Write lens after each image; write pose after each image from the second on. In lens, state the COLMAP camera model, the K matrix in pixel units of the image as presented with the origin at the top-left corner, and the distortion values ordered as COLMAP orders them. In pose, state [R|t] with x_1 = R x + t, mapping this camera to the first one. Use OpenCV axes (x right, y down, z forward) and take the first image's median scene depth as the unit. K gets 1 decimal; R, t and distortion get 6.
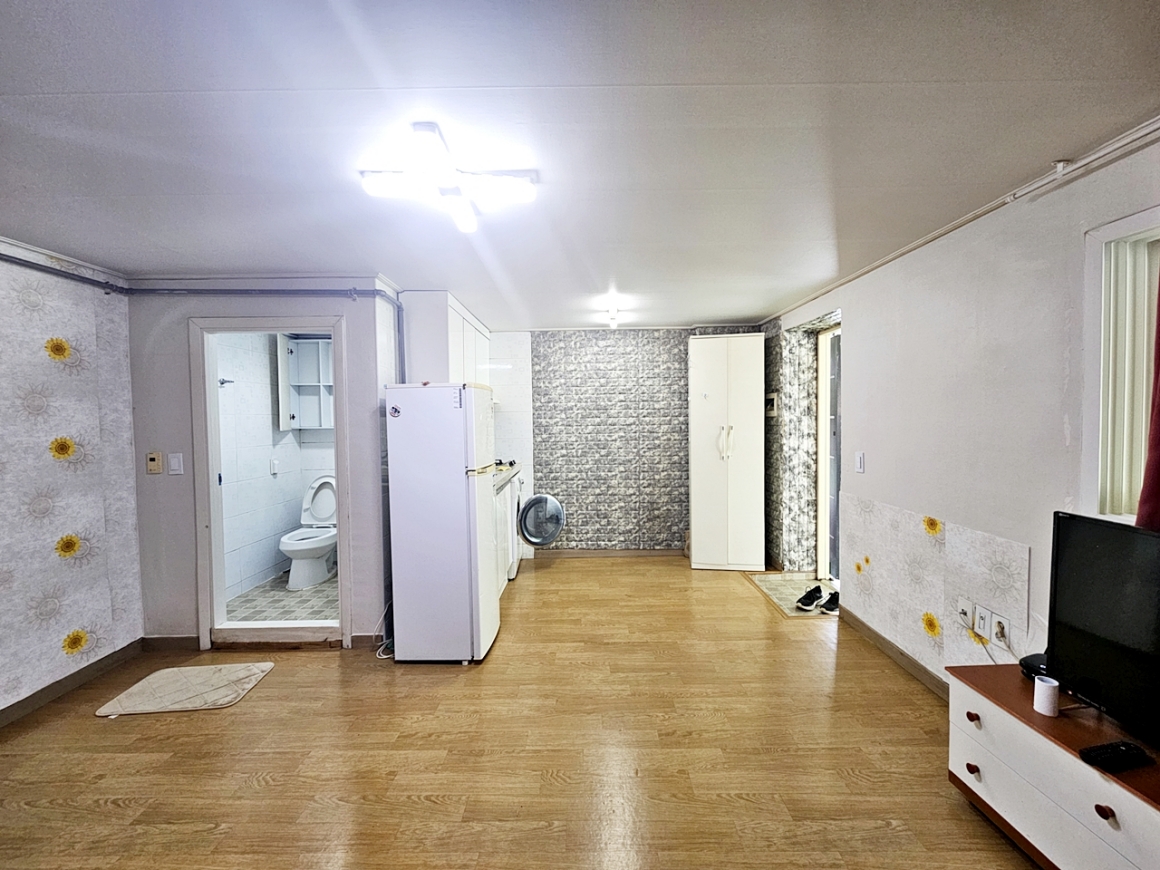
lens RADIAL K [[473.2, 0, 579.1], [0, 473.2, 428.5], [0, 0, 1]] dist [0.001490, 0.000743]
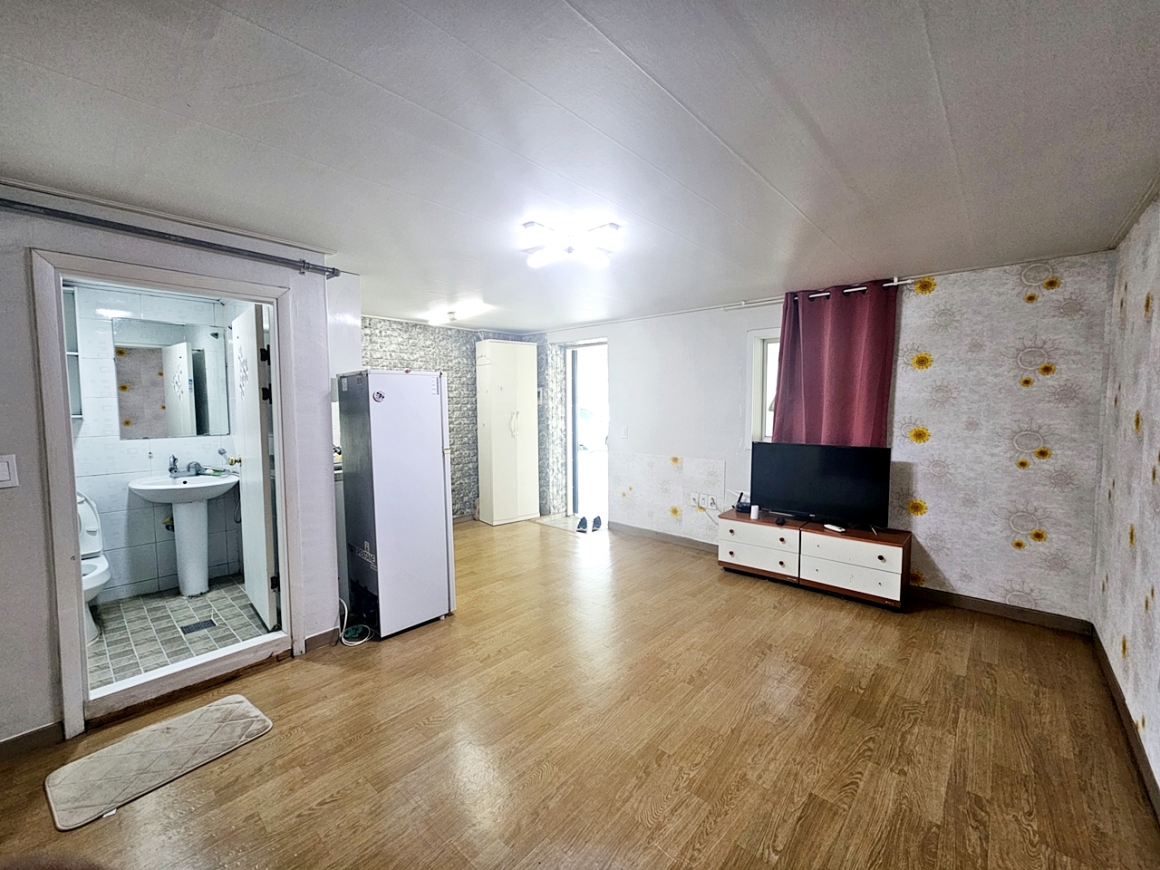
lens RADIAL K [[473.2, 0, 576.2], [0, 473.2, 435.9], [0, 0, 1]] dist [0.001490, 0.000743]
pose [[0.670603, -0.042608, 0.740592, -0.557070], [0.013095, 0.998873, 0.045611, 0.003775], [-0.741701, -0.020889, 0.670405, -0.002723]]
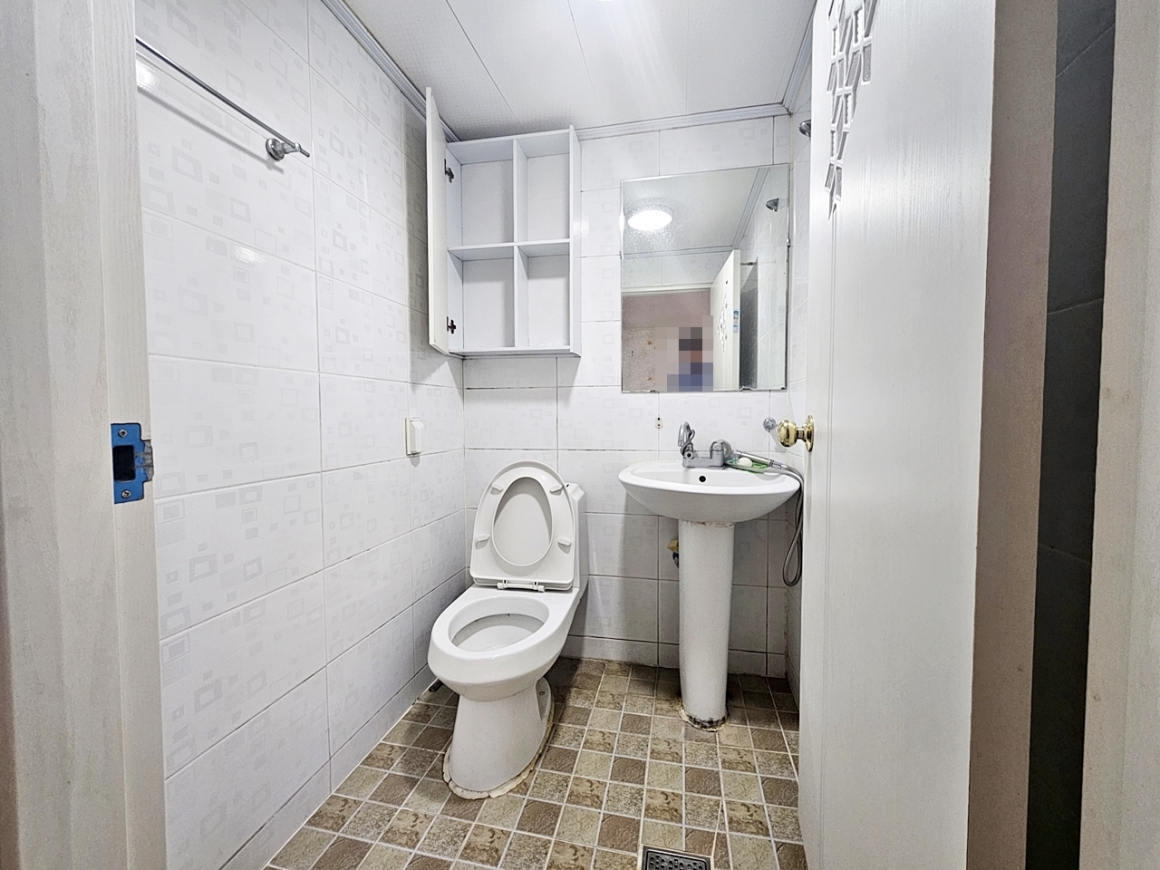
lens RADIAL K [[473.2, 0, 585.5], [0, 473.2, 430.9], [0, 0, 1]] dist [0.001490, 0.000743]
pose [[0.980475, 0.022232, -0.195381, -0.424658], [-0.018784, 0.999634, 0.019484, 0.066232], [0.195743, -0.015434, 0.980534, 0.637469]]
